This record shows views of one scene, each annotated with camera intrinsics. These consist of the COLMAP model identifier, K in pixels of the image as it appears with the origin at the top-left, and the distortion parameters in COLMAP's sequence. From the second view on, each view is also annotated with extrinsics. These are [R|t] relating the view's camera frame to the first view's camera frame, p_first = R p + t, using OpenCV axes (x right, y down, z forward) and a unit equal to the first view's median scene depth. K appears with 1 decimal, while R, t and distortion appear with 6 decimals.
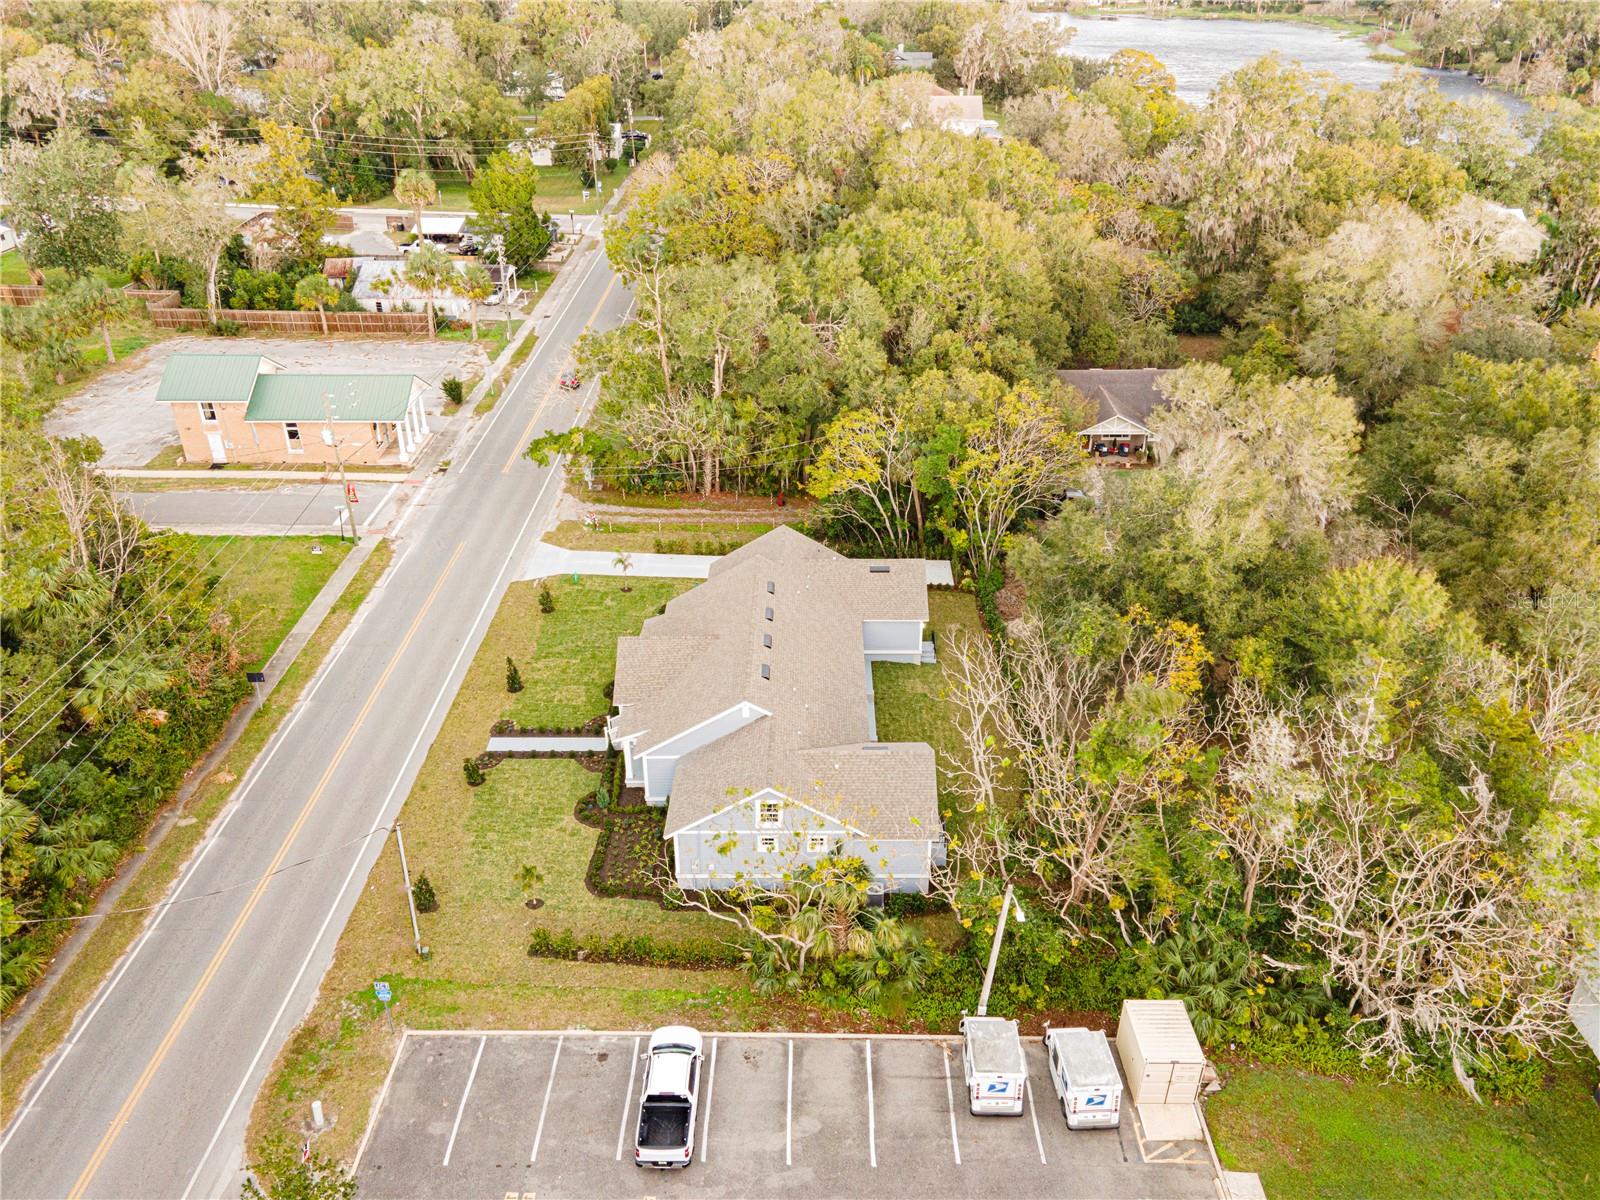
lens RADIAL K [[1211.9, 0, 819.3], [0, 1211.9, 601.1], [0, 0, 1]] dist [0.024952, 0.000679]
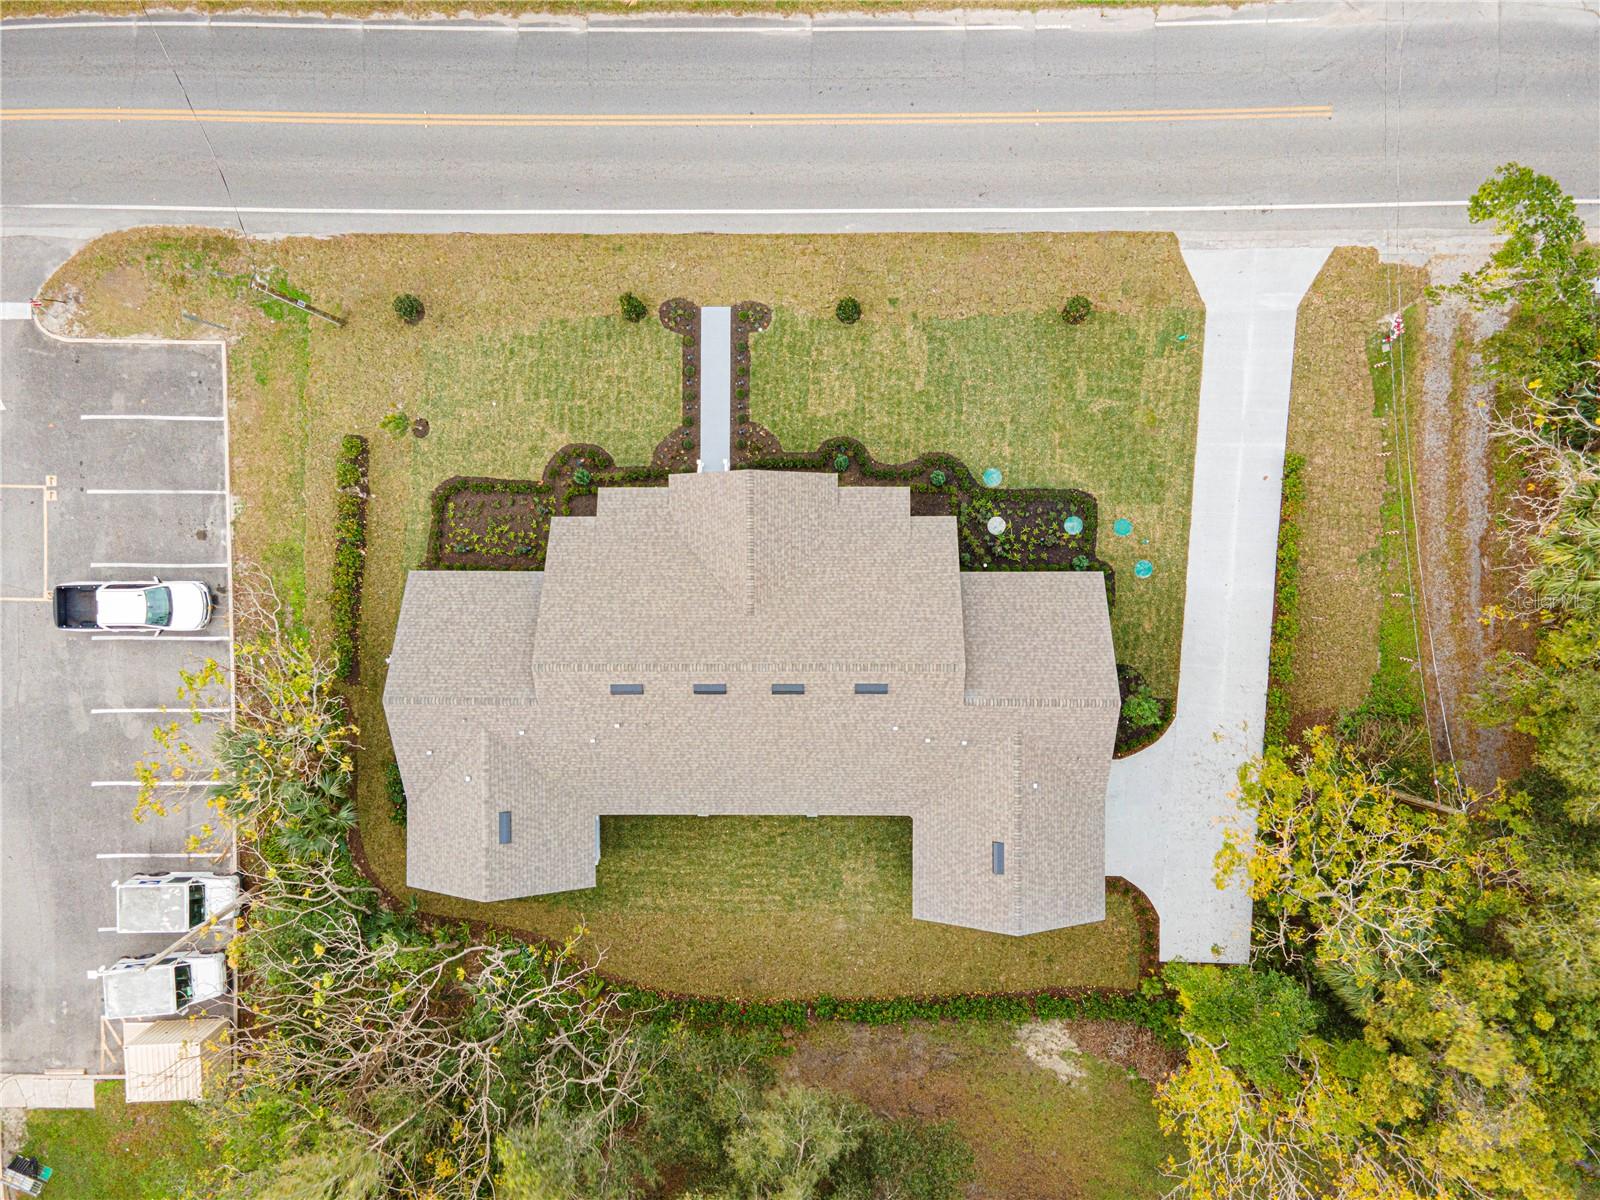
lens RADIAL K [[1102.5, 0, 795.1], [0, 1102.5, 601.5], [0, 0, 1]] dist [0.038262, 0.002910]
pose [[-0.005119, 0.999907, 0.012622, -0.107281], [-0.463095, -0.013558, 0.886205, -0.582199], [0.886294, -0.001308, 0.463122, 0.803200]]
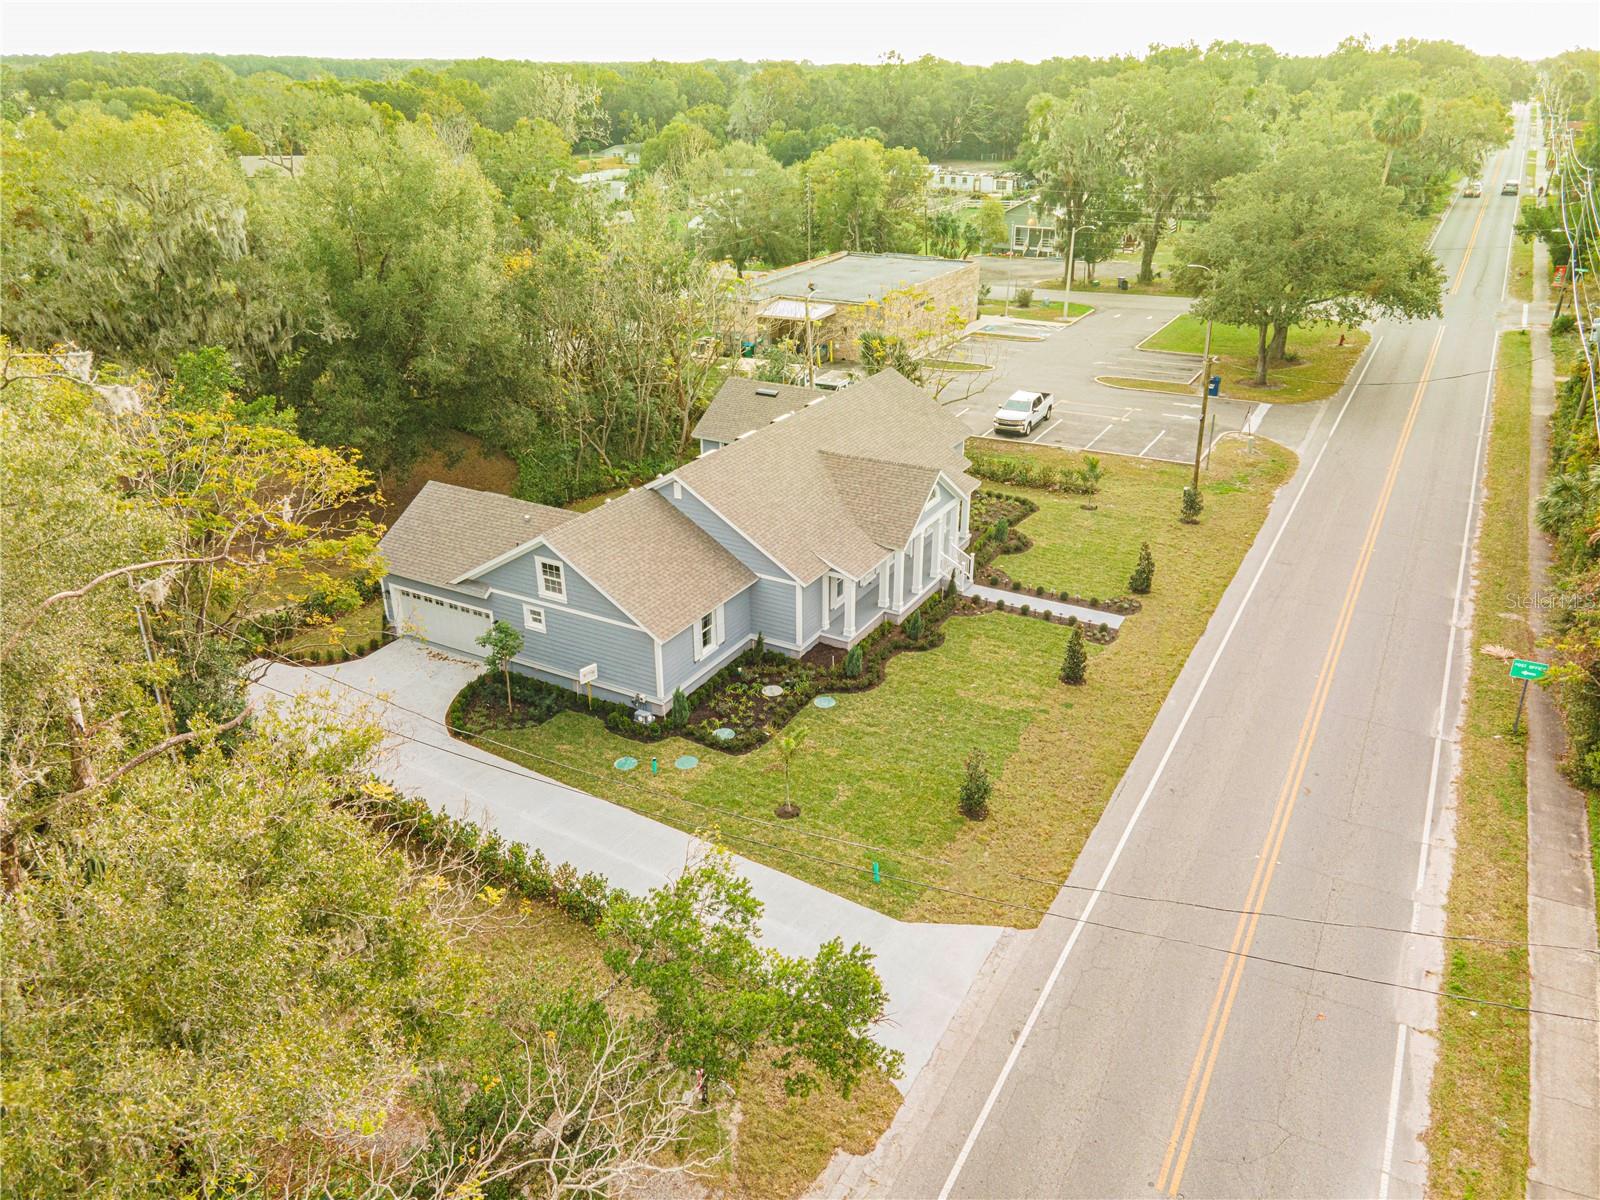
lens RADIAL K [[1162.9, 0, 795.3], [0, 1162.9, 598.3], [0, 0, 1]] dist [0.024758, 0.033745]
pose [[-0.867693, -0.205965, 0.452423, -0.461319], [0.240848, 0.621979, 0.745073, -0.506121], [-0.434857, 0.755460, -0.490081, 1.572214]]
